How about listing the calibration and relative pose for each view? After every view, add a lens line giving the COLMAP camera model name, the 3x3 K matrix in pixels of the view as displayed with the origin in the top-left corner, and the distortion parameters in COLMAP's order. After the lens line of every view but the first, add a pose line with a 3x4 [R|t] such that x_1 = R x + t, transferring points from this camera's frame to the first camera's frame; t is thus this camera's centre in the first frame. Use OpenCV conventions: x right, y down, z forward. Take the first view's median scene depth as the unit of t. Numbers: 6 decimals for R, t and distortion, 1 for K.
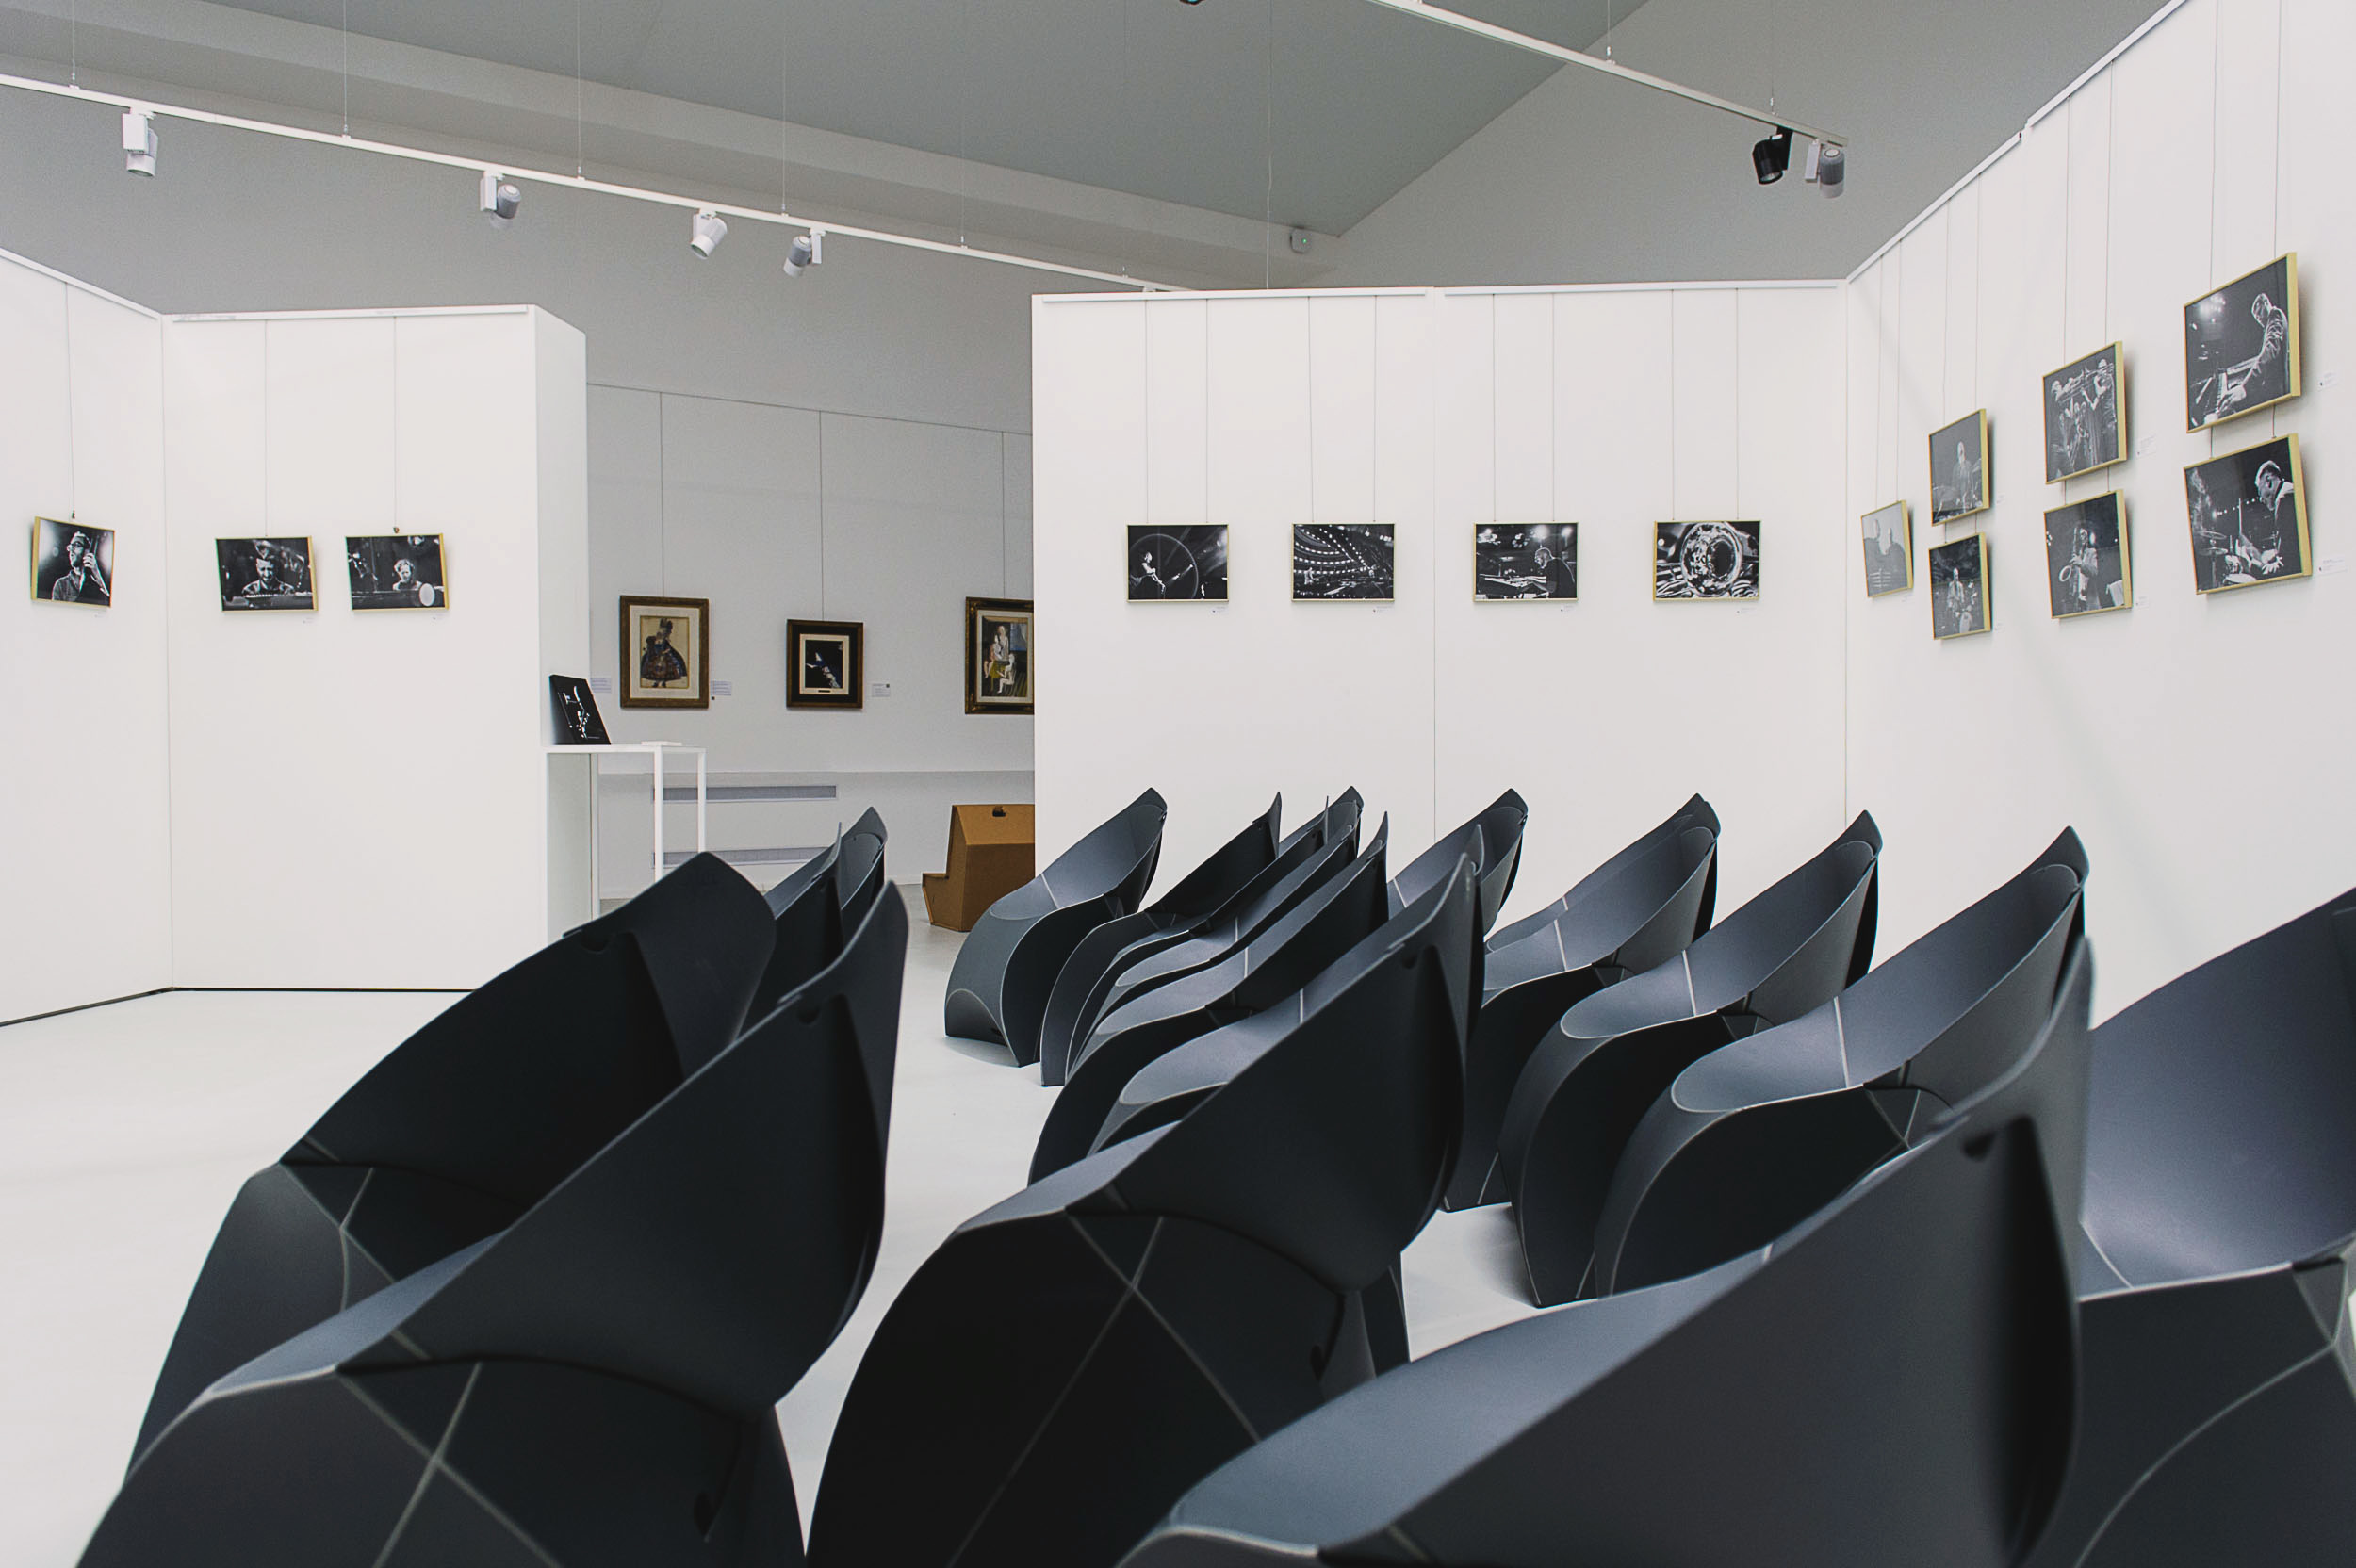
lens RADIAL K [[1655.4, 0, 1185.8], [0, 1655.4, 786.5], [0, 0, 1]] dist [0.001494, -0.003711]
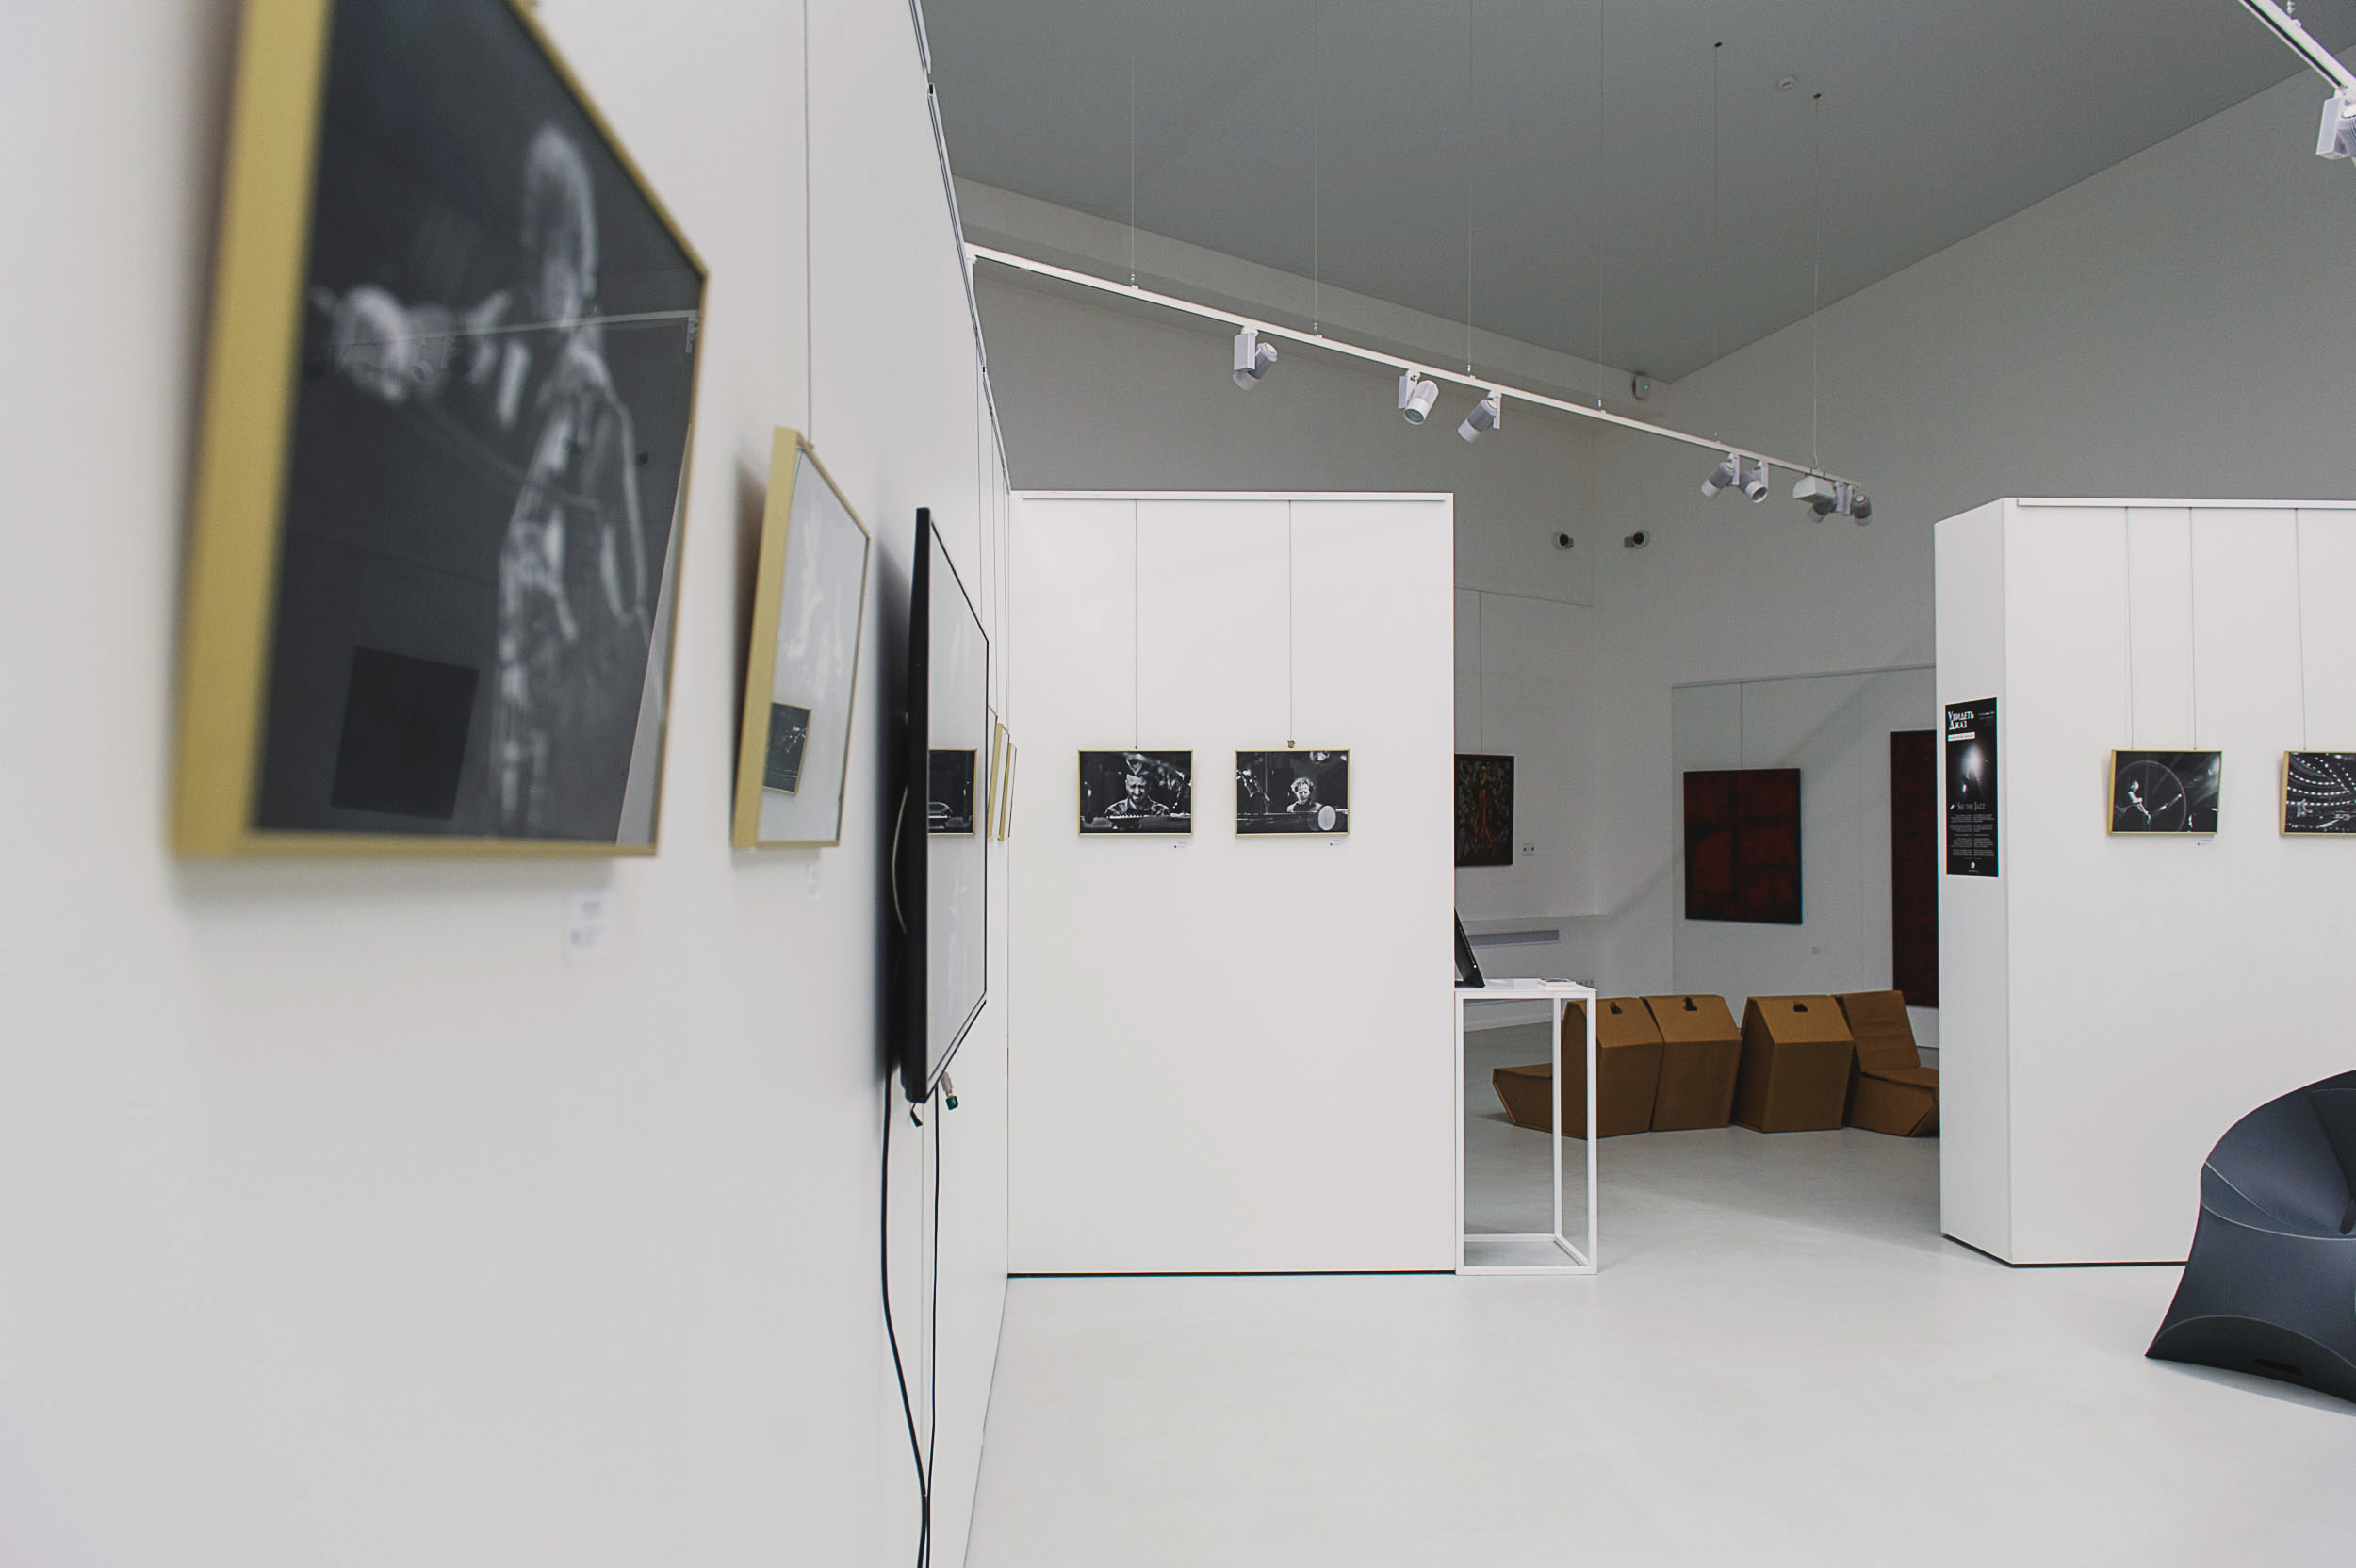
lens RADIAL K [[1597.3, 0, 1176.0], [0, 1597.3, 806.5], [0, 0, 1]] dist [0.003406, -0.004089]
pose [[0.995847, 0.006938, 0.090773, -0.630895], [-0.003803, 0.999392, -0.034661, -0.094904], [-0.090958, 0.034172, 0.995268, 0.173178]]
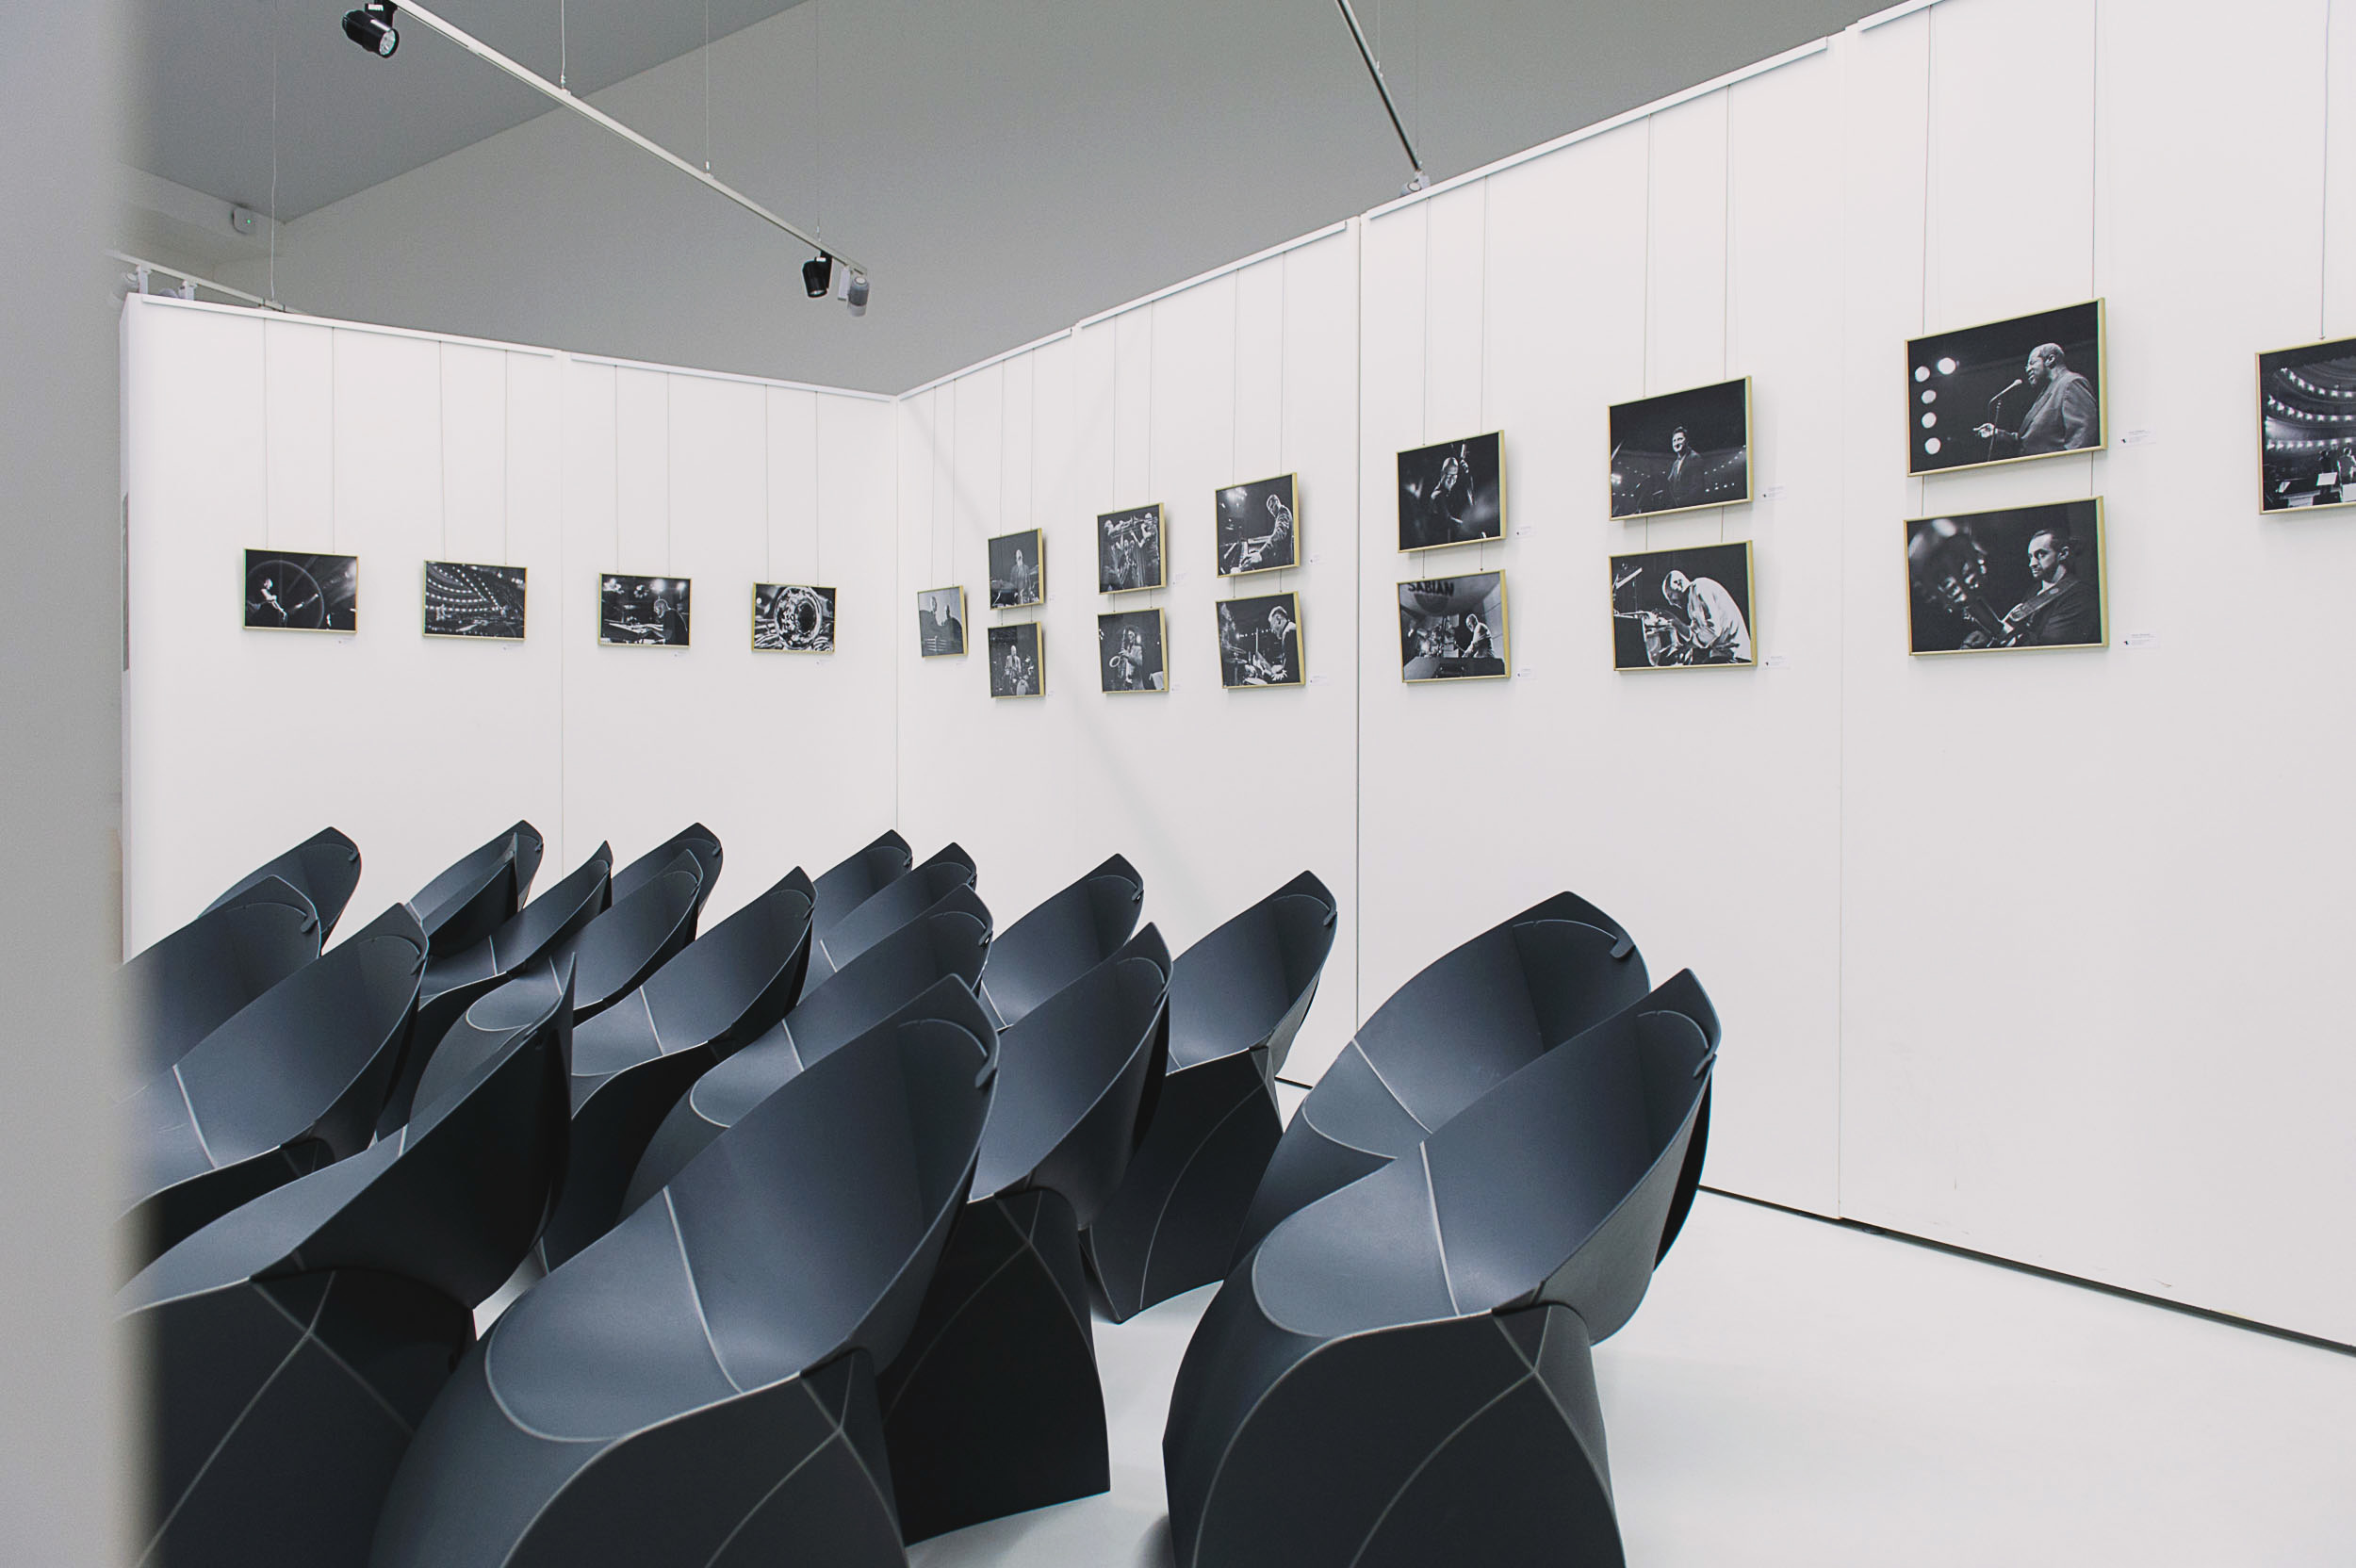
lens RADIAL K [[1597.3, 0, 1071.2], [0, 1597.3, 774.7], [0, 0, 1]] dist [0.003406, -0.004089]
pose [[0.805260, -0.004451, 0.592905, -0.200361], [0.004718, 0.999988, 0.001098, -0.025404], [-0.592903, 0.001913, 0.805272, -0.033100]]
